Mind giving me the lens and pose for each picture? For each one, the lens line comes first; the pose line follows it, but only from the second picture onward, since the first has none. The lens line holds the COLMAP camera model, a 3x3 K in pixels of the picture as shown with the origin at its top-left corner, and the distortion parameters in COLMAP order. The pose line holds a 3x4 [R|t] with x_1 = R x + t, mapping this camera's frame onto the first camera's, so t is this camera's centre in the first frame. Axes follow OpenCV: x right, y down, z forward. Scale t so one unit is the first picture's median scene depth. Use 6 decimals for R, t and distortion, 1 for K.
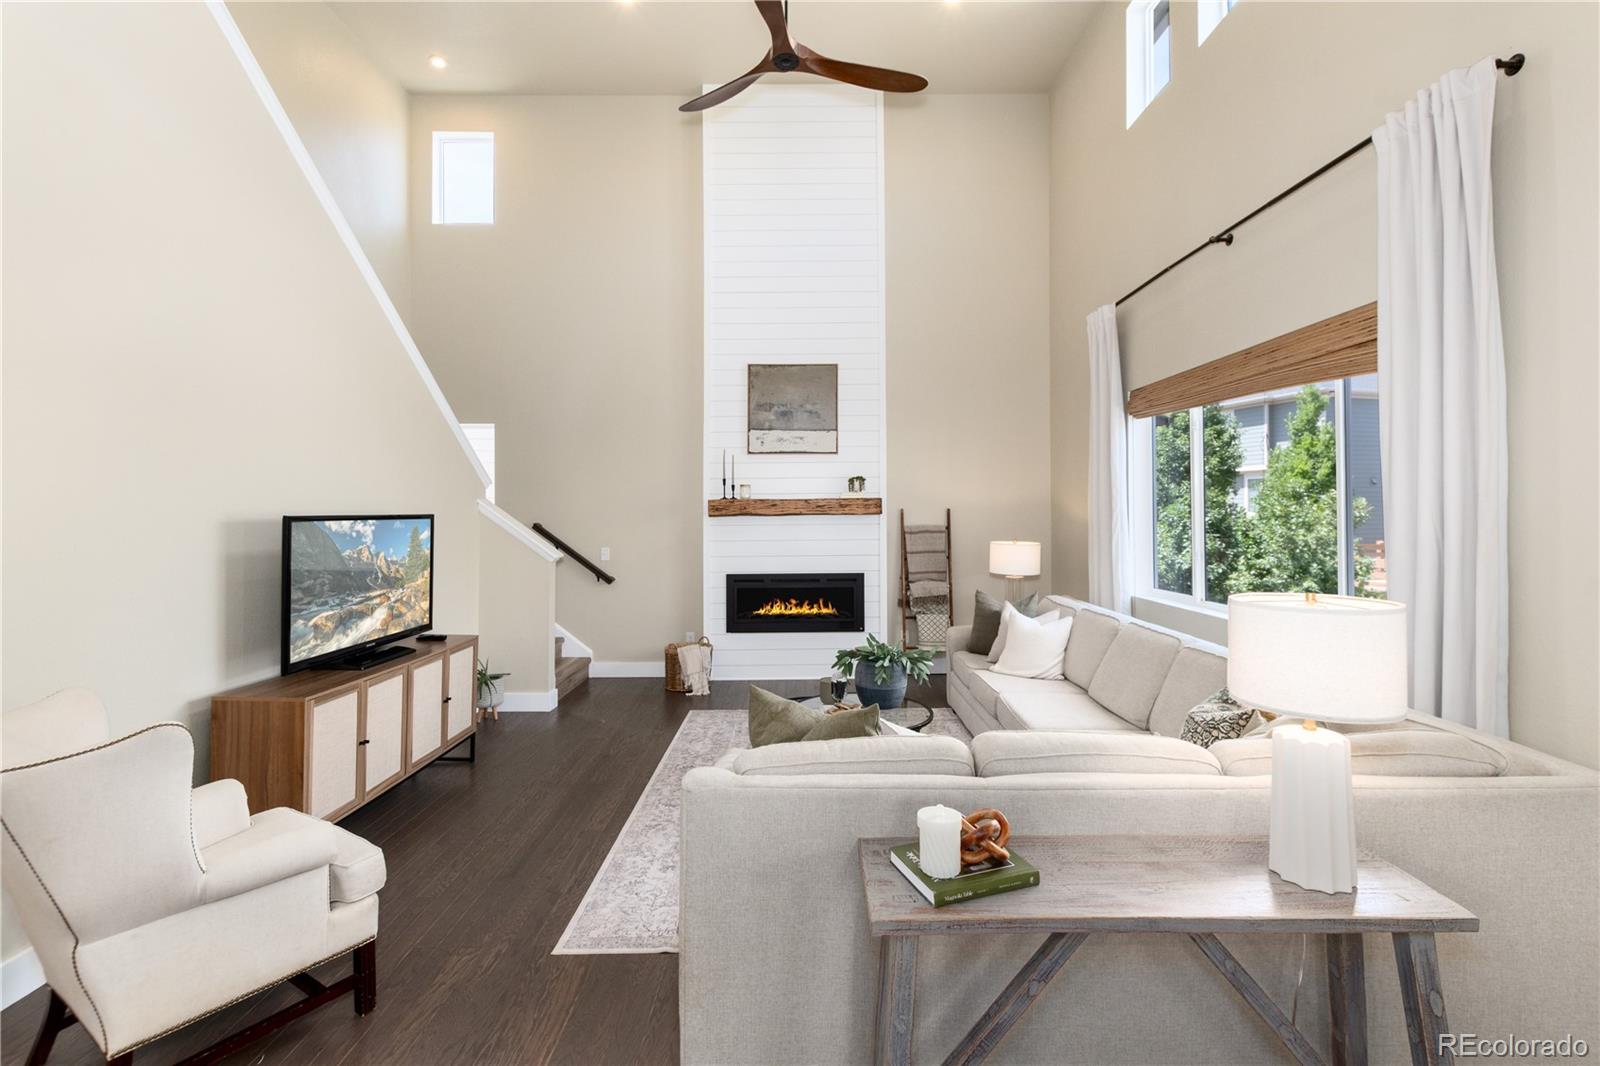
lens RADIAL K [[698.7, 0, 815.2], [0, 698.7, 513.0], [0, 0, 1]] dist [-0.001011, 0.000699]
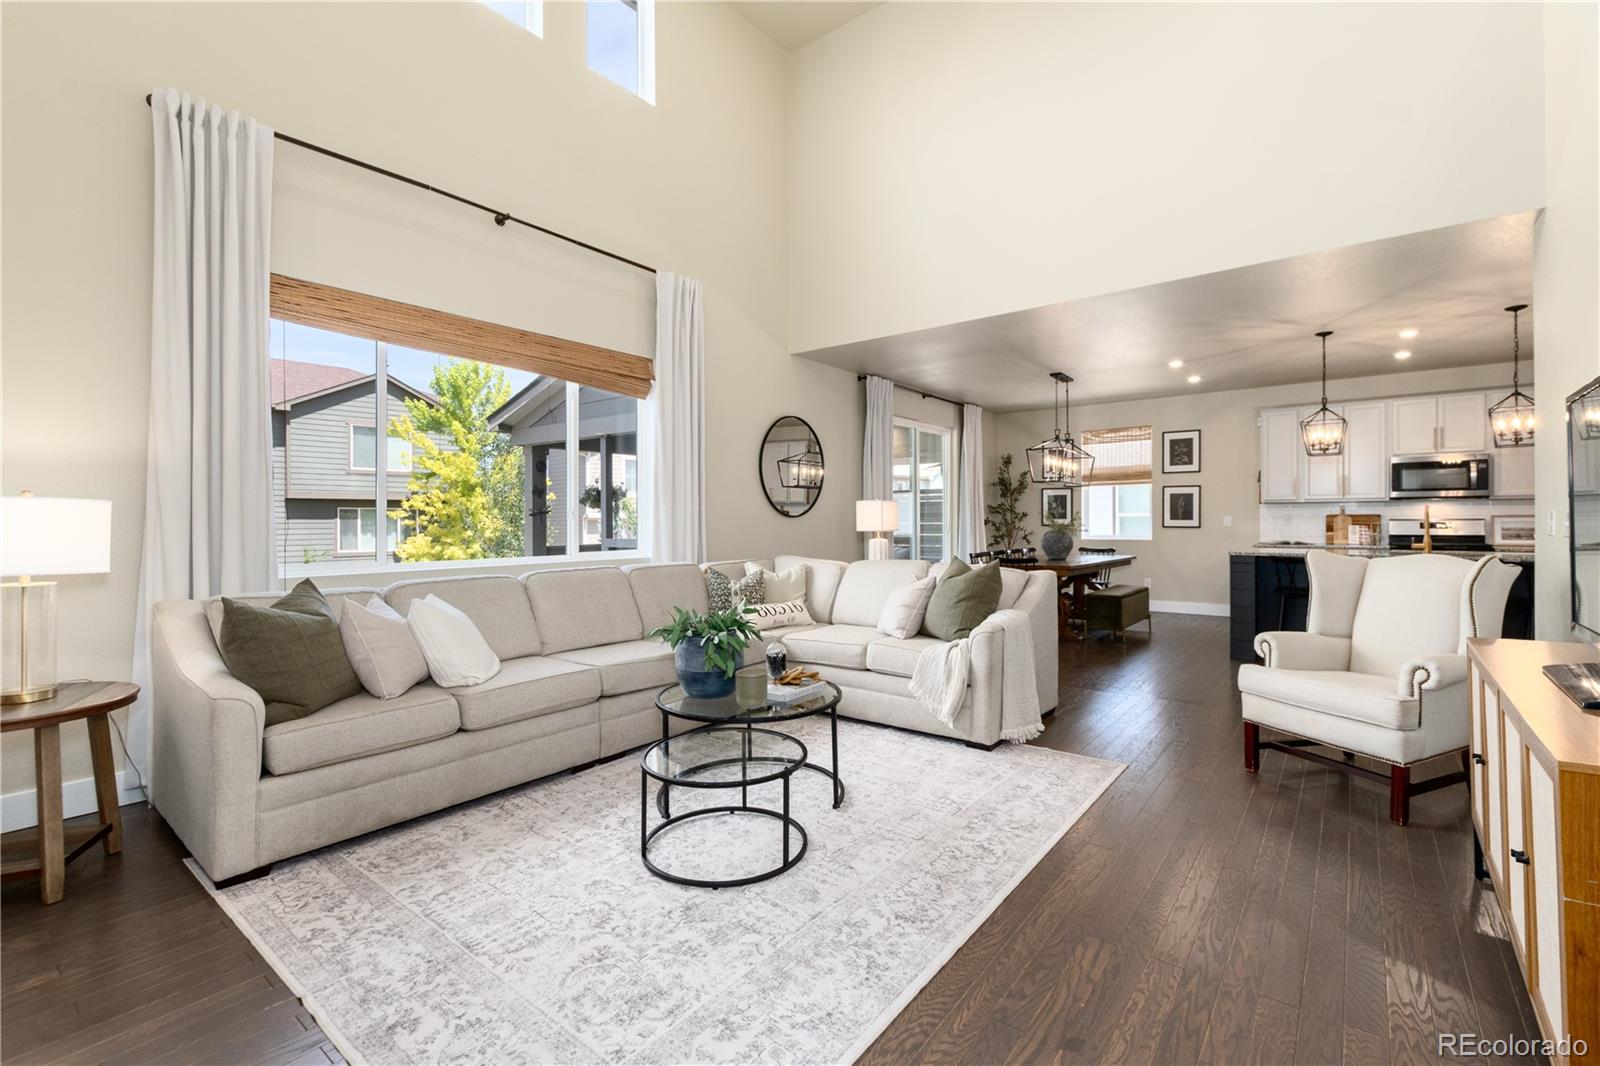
lens RADIAL K [[698.7, 0, 809.1], [0, 698.7, 519.6], [0, 0, 1]] dist [-0.001011, 0.000699]
pose [[-0.774959, 0.011818, 0.631901, -0.479052], [0.011357, 0.999924, -0.004772, 0.091310], [-0.631910, 0.003478, -0.775034, 1.540515]]
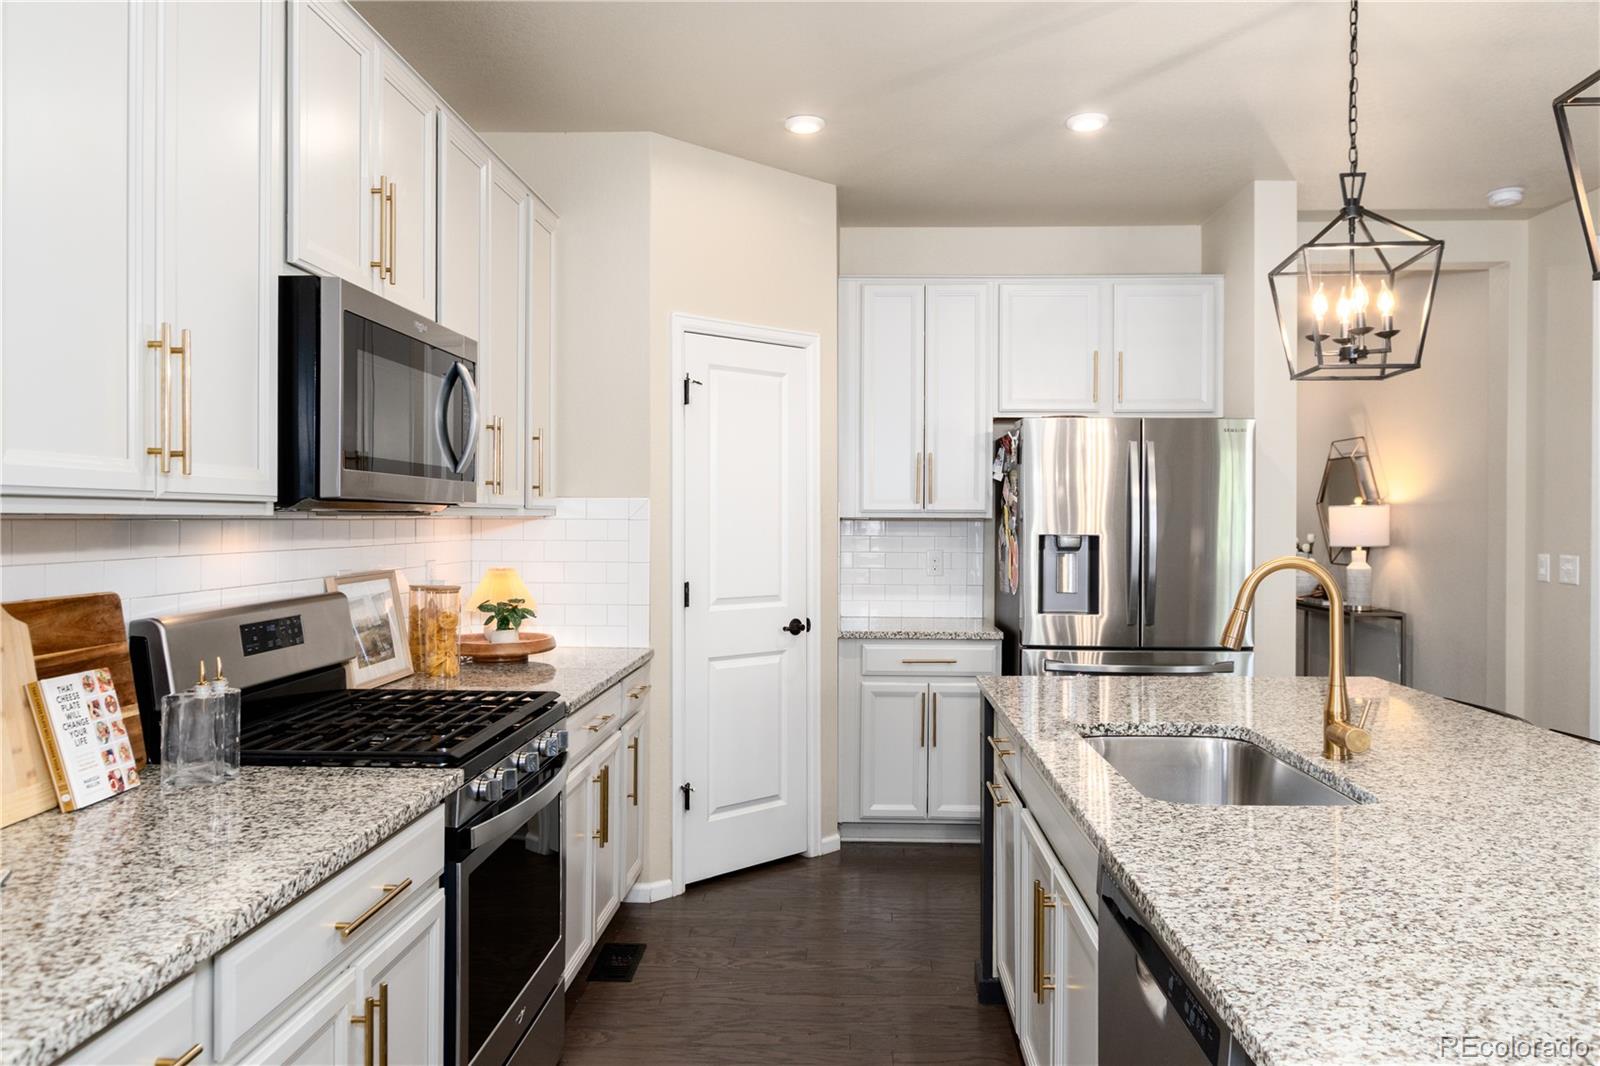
lens RADIAL K [[1120.0, 0, 808.5], [0, 1120.0, 520.3], [0, 0, 1]] dist [-0.013500, -0.001709]
pose [[-0.055716, 0.007350, -0.998420, 0.004100], [-0.003096, 0.999967, 0.007534, 0.048034], [0.998442, 0.003511, -0.055692, -0.595188]]
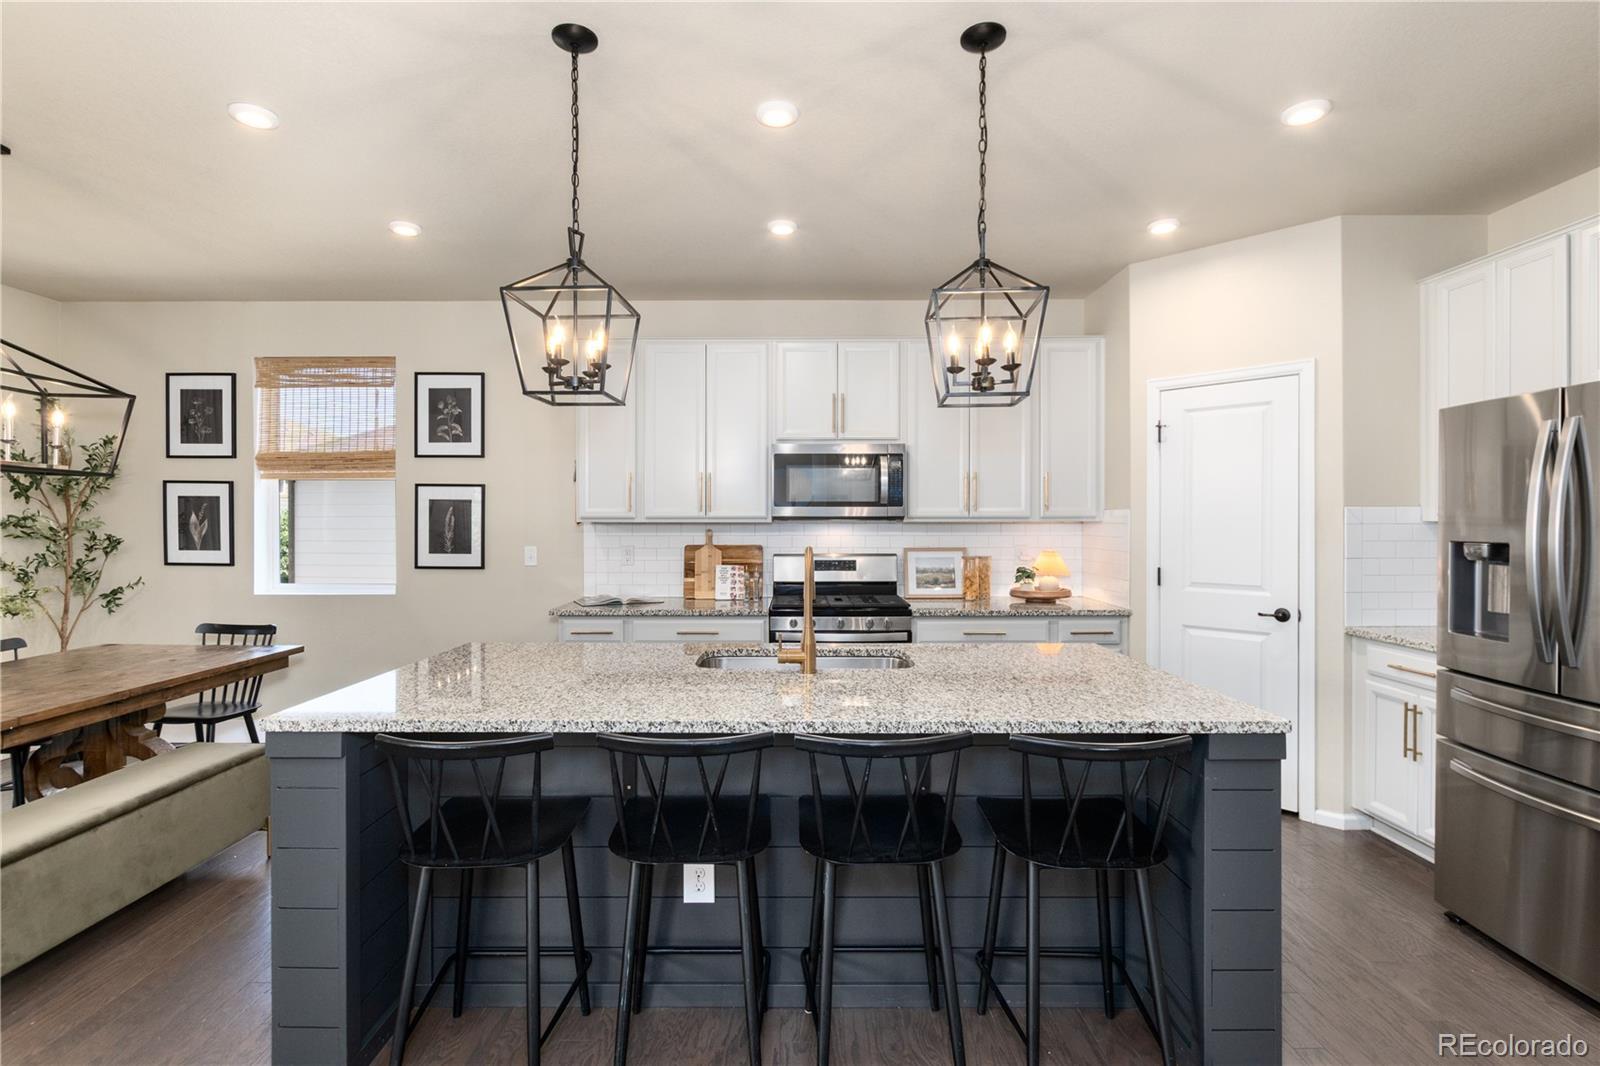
lens RADIAL K [[733.8, 0, 790.9], [0, 733.8, 528.0], [0, 0, 1]] dist [-0.004746, -0.001634]
pose [[-0.999607, 0.008212, 0.026806, -0.557684], [0.008494, 0.999909, 0.010435, 0.047431], [-0.026718, 0.010659, -0.999586, 0.198781]]
